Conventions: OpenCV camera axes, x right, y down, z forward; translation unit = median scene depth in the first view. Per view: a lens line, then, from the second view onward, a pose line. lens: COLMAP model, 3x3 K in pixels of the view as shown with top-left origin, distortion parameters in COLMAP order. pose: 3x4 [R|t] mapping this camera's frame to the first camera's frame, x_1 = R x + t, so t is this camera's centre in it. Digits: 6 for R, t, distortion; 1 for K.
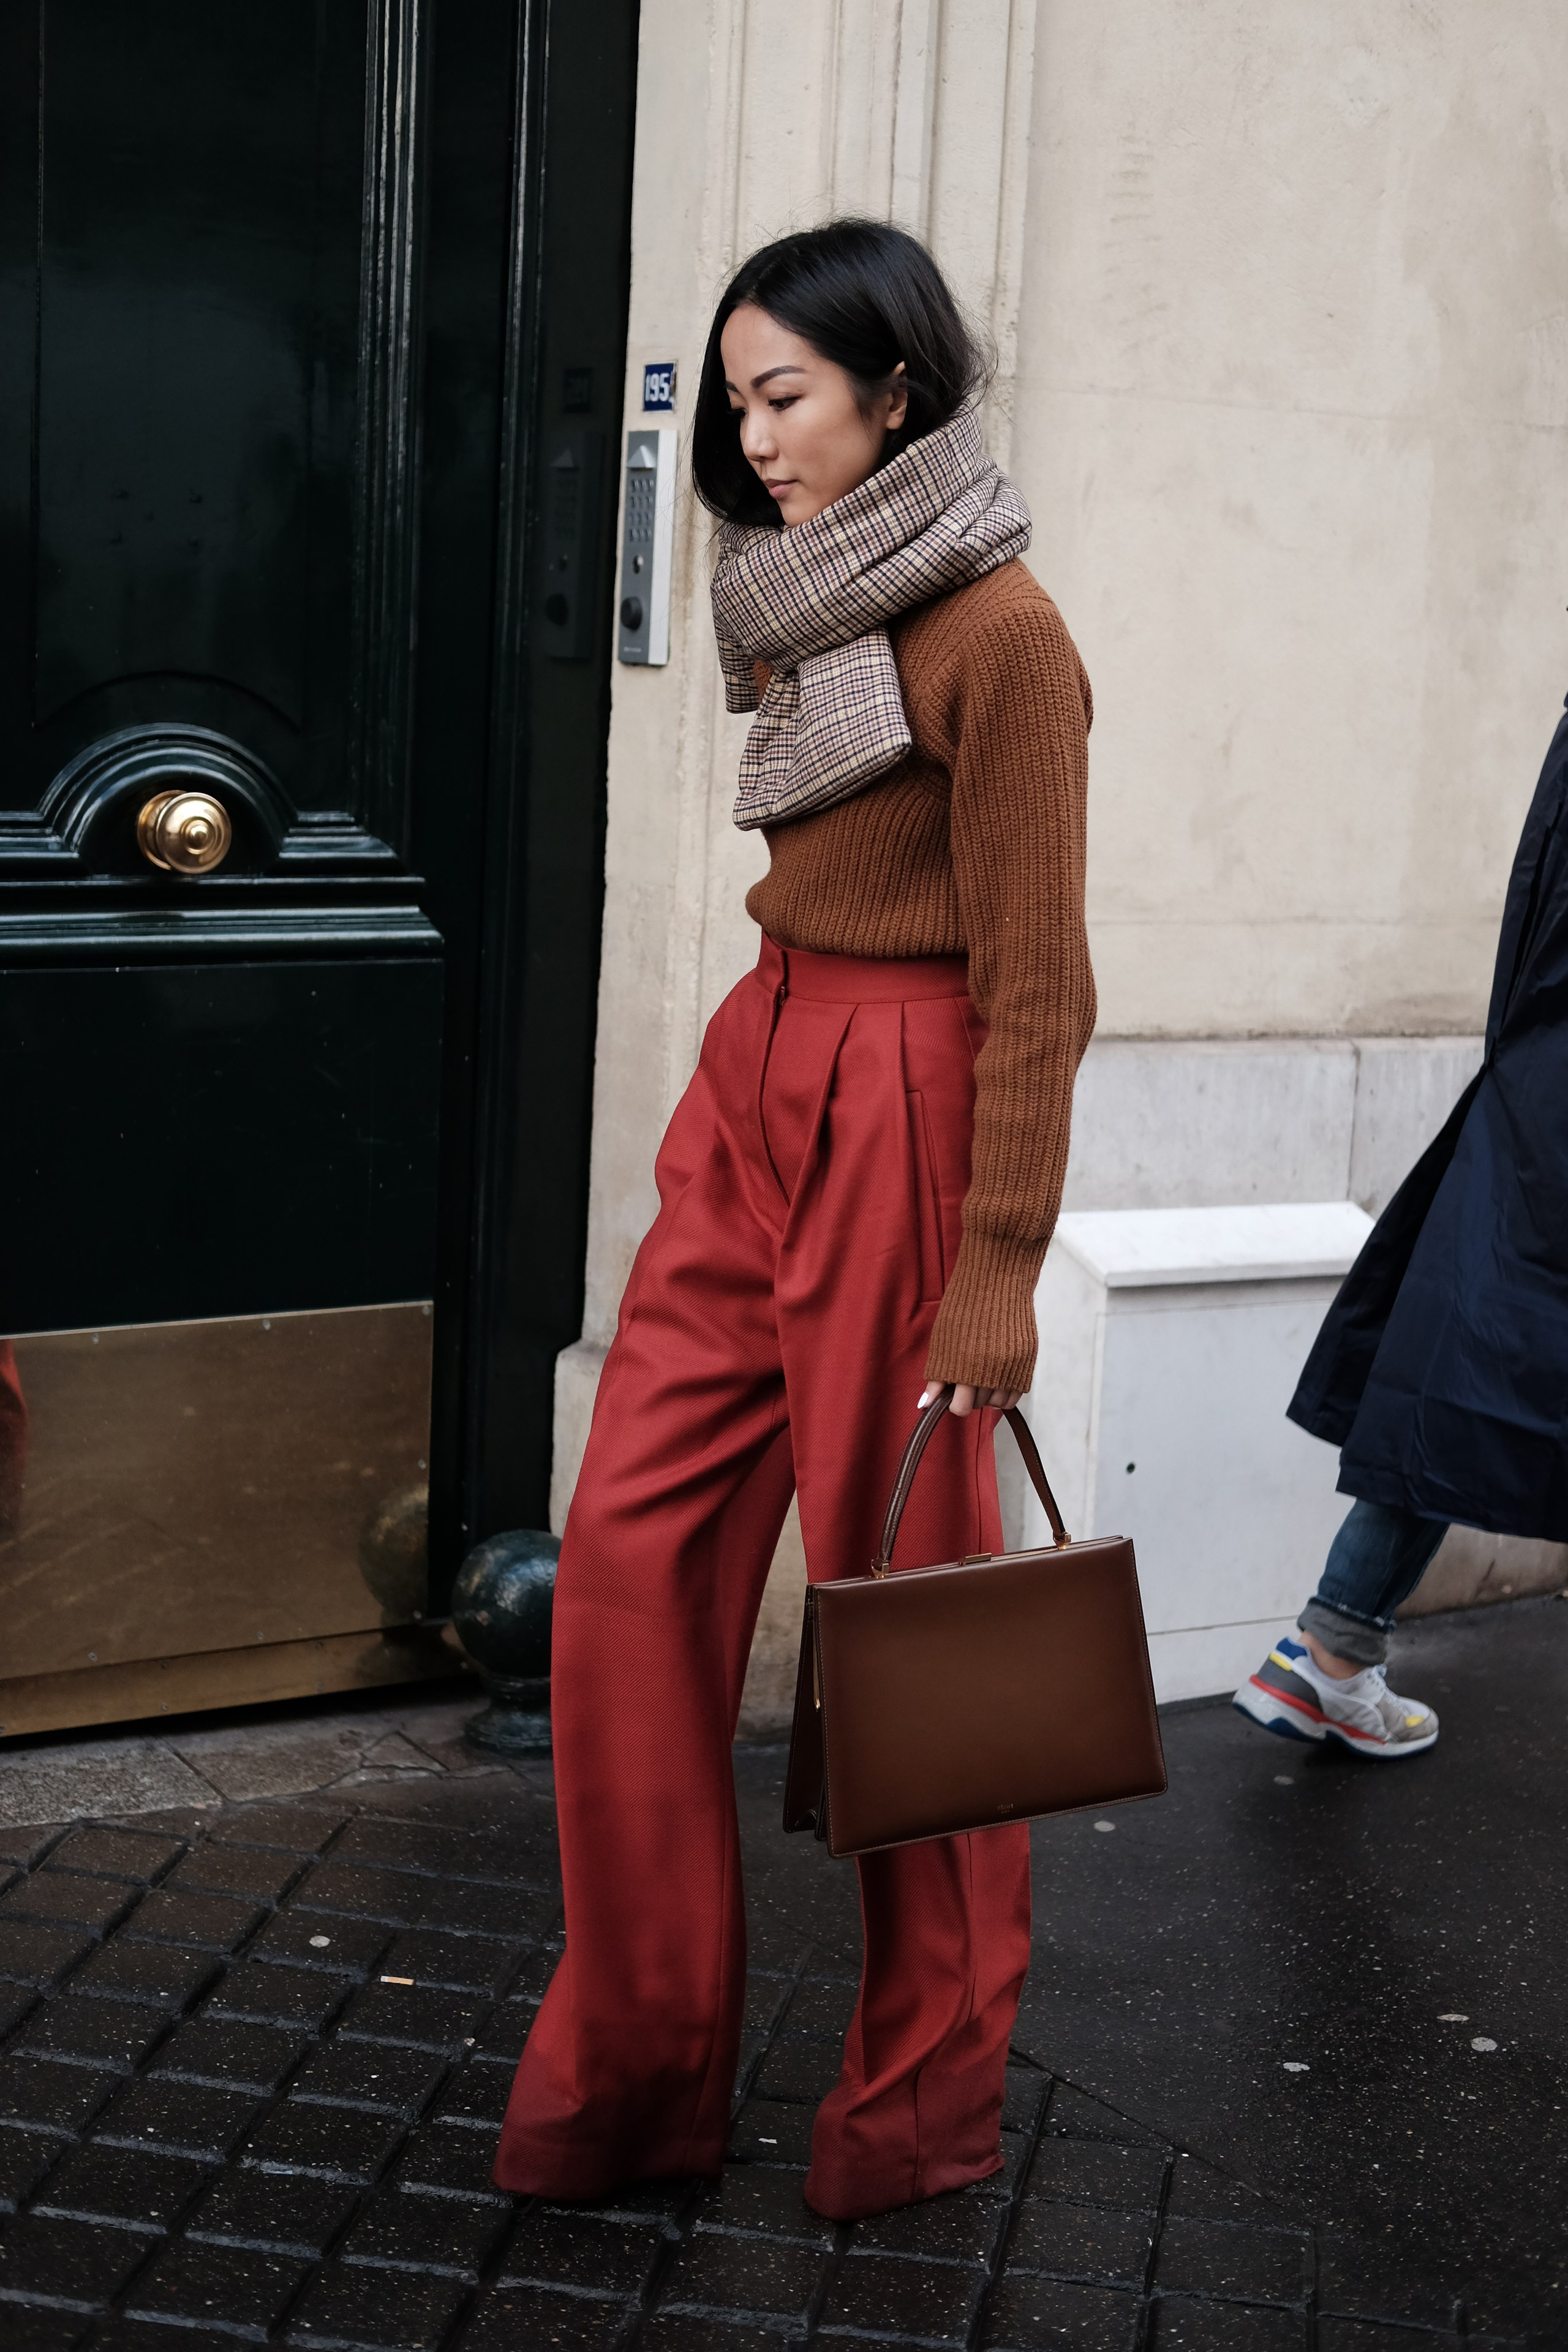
lens RADIAL K [[3428.8, 0, 722.6], [0, 3428.8, 1127.3], [0, 0, 1]] dist [-0.028330, 0.191138]
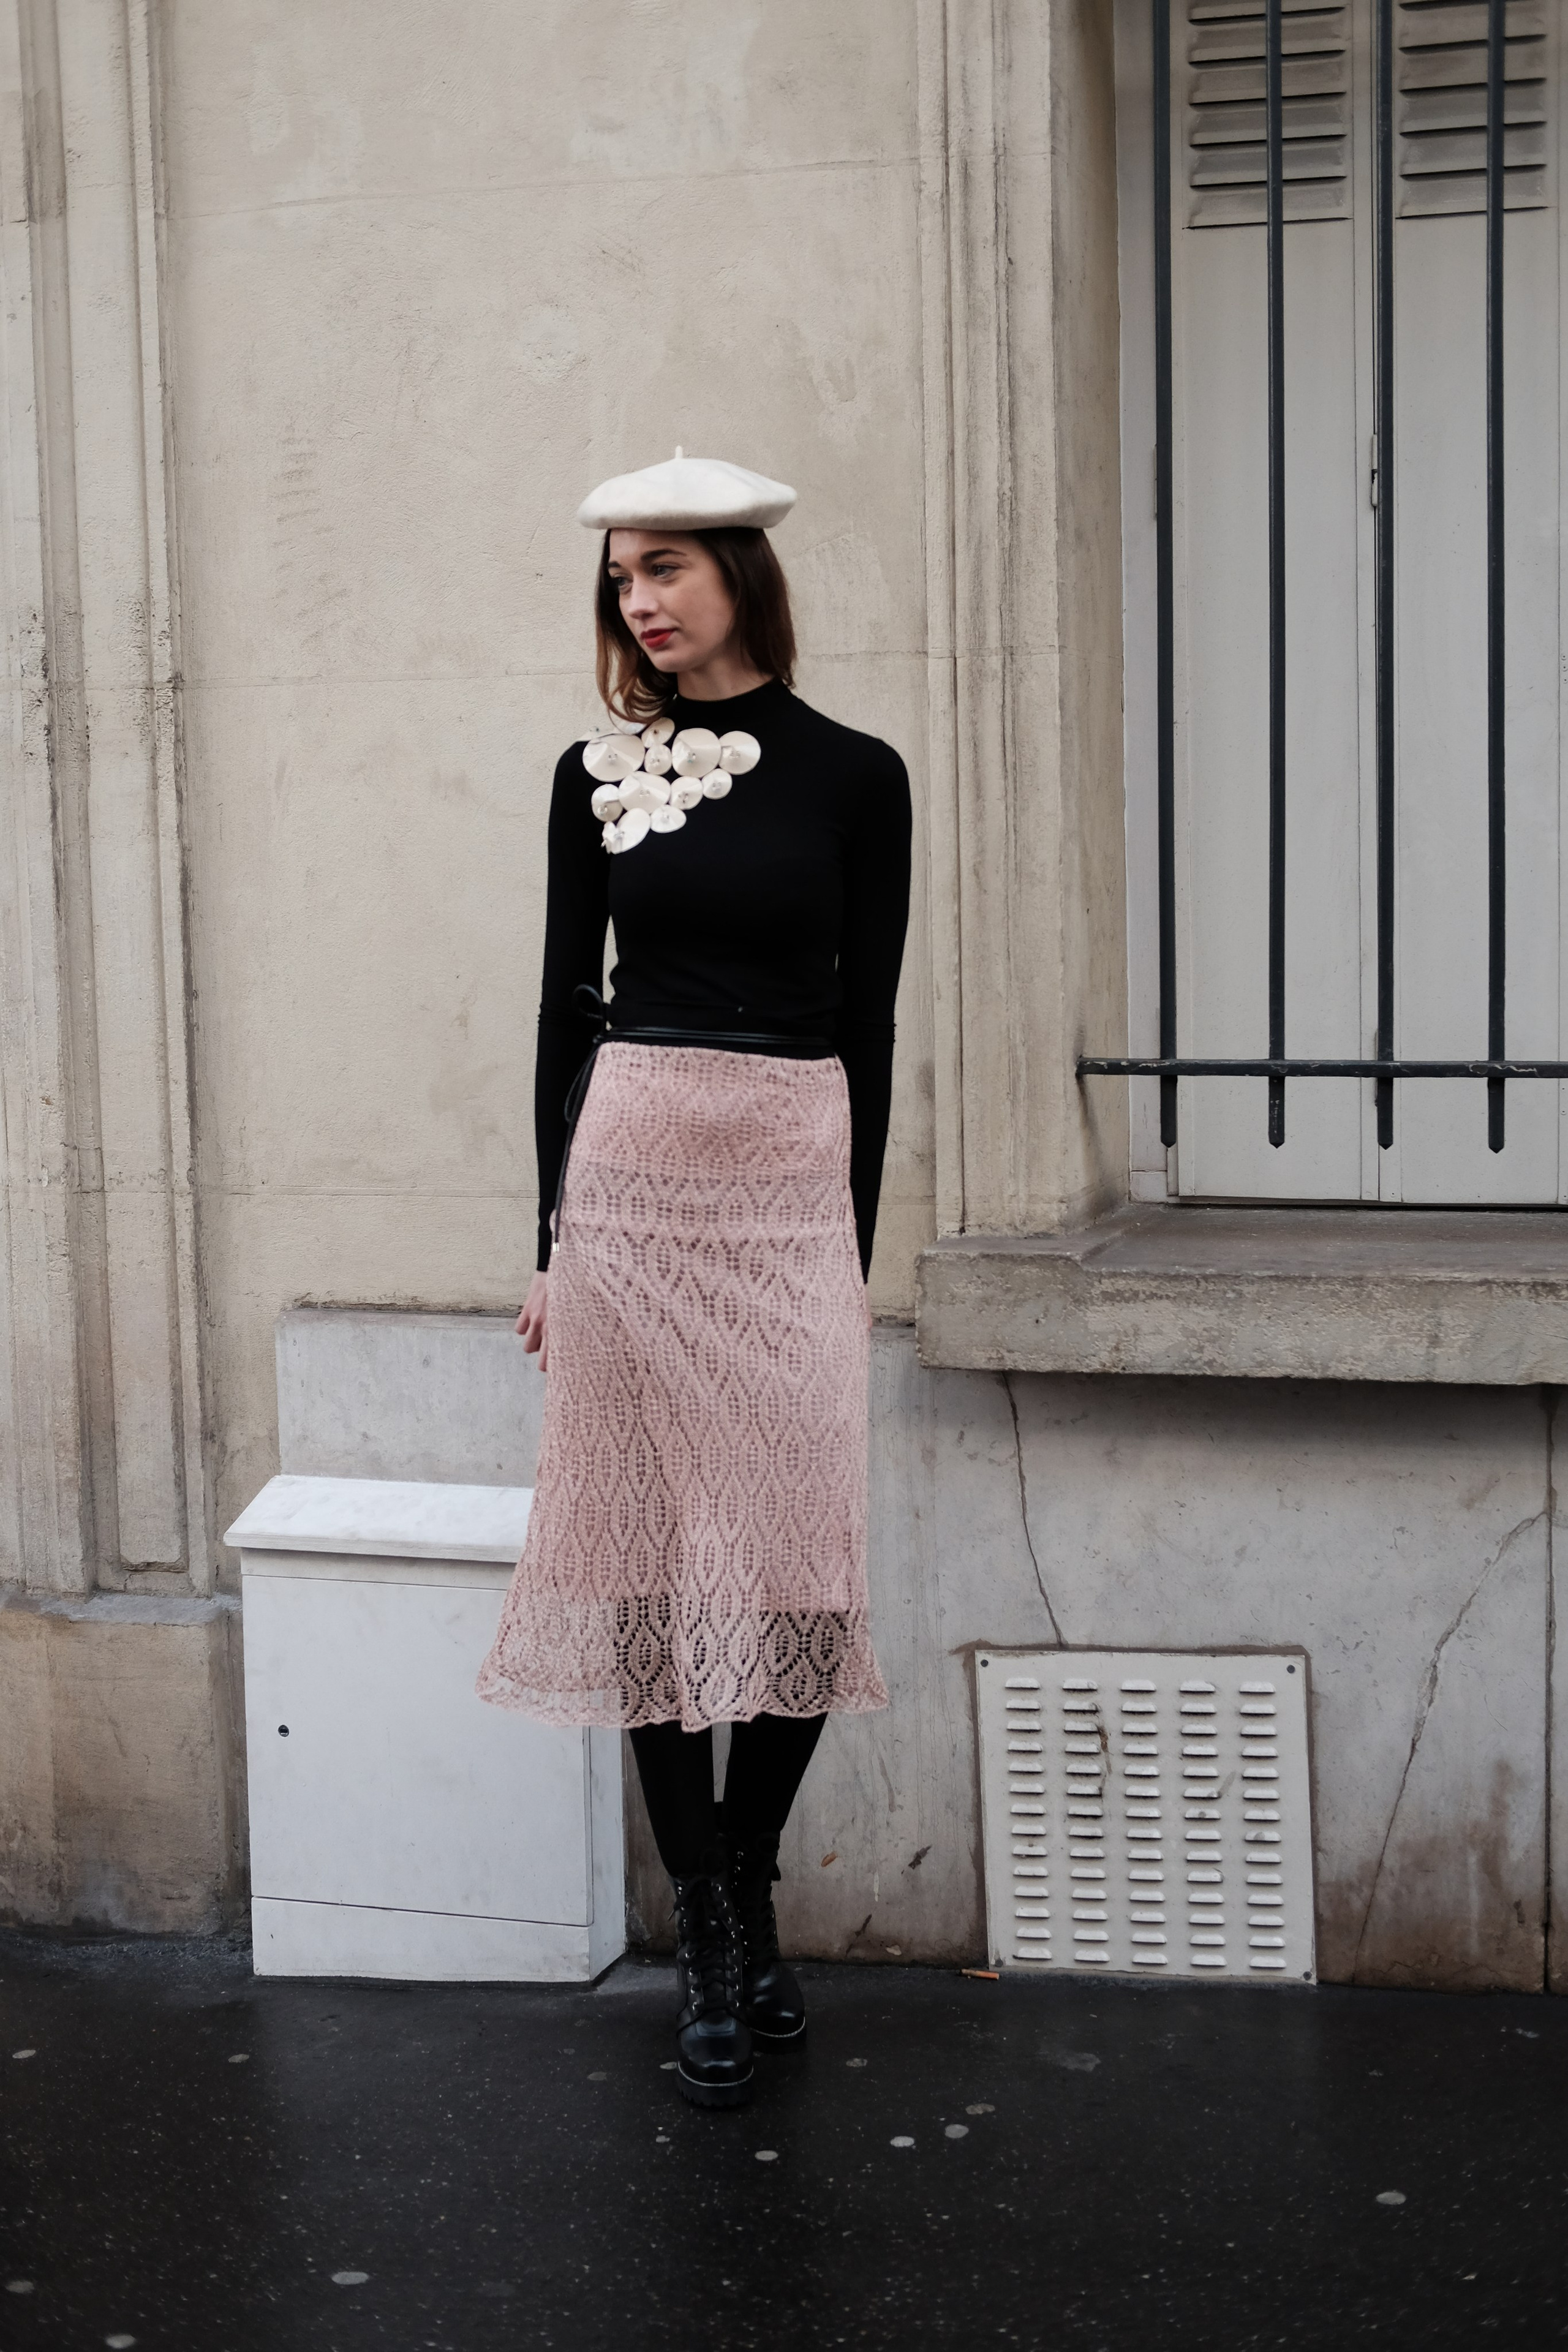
lens RADIAL K [[3524.3, 0, 784.0], [0, 3524.3, 1176.0], [0, 0, 1]] dist [-0.073776, 0.399554]
pose [[0.679884, 0.007971, -0.733277, 1.134485], [-0.055523, 0.997630, -0.040636, -0.034672], [0.731215, 0.068342, 0.678715, 0.451940]]
